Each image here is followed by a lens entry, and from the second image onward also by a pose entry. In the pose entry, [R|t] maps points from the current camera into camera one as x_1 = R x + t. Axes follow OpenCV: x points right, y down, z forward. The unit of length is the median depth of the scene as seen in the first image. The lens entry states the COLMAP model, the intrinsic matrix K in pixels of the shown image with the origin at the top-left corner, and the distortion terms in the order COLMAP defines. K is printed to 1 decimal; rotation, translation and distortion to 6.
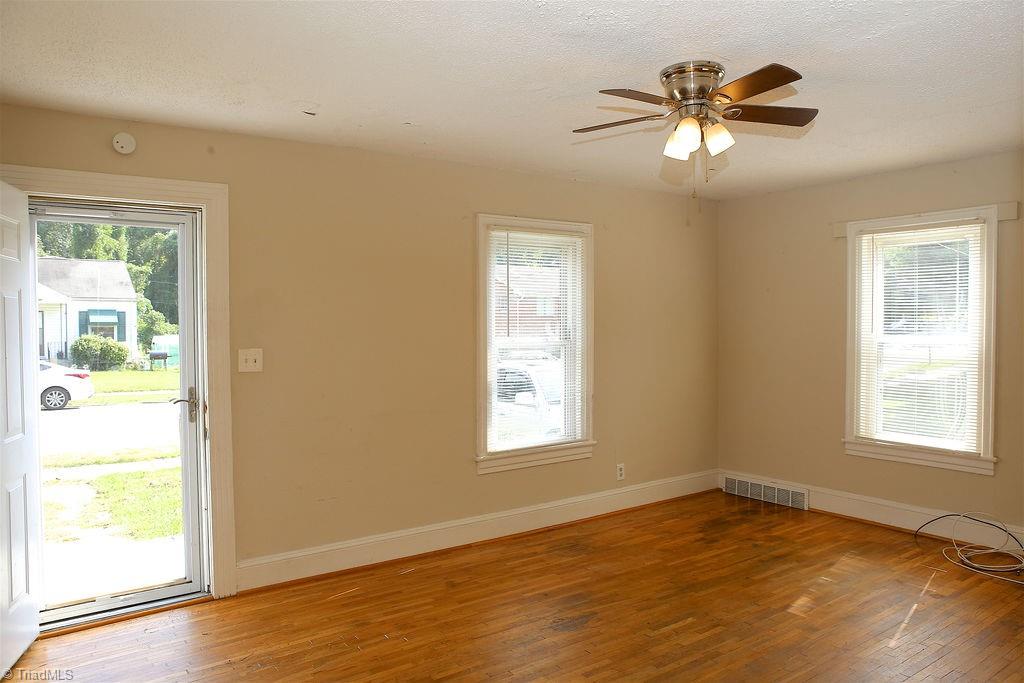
lens RADIAL K [[707.6, 0, 514.3], [0, 707.6, 342.0], [0, 0, 1]] dist [-0.101589, 0.072242]
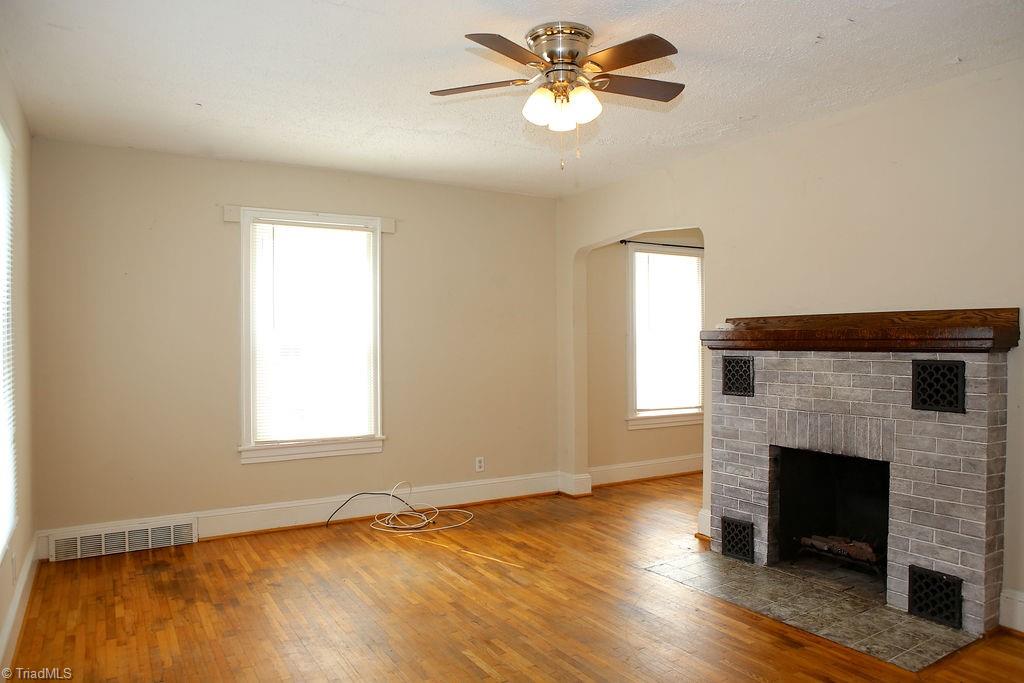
lens RADIAL K [[707.6, 0, 514.9], [0, 707.6, 343.3], [0, 0, 1]] dist [-0.101589, 0.072242]
pose [[0.075488, -0.006863, 0.997123, -0.443082], [0.028126, 0.999593, 0.004750, 0.011896], [-0.996750, 0.027686, 0.075650, 0.645355]]
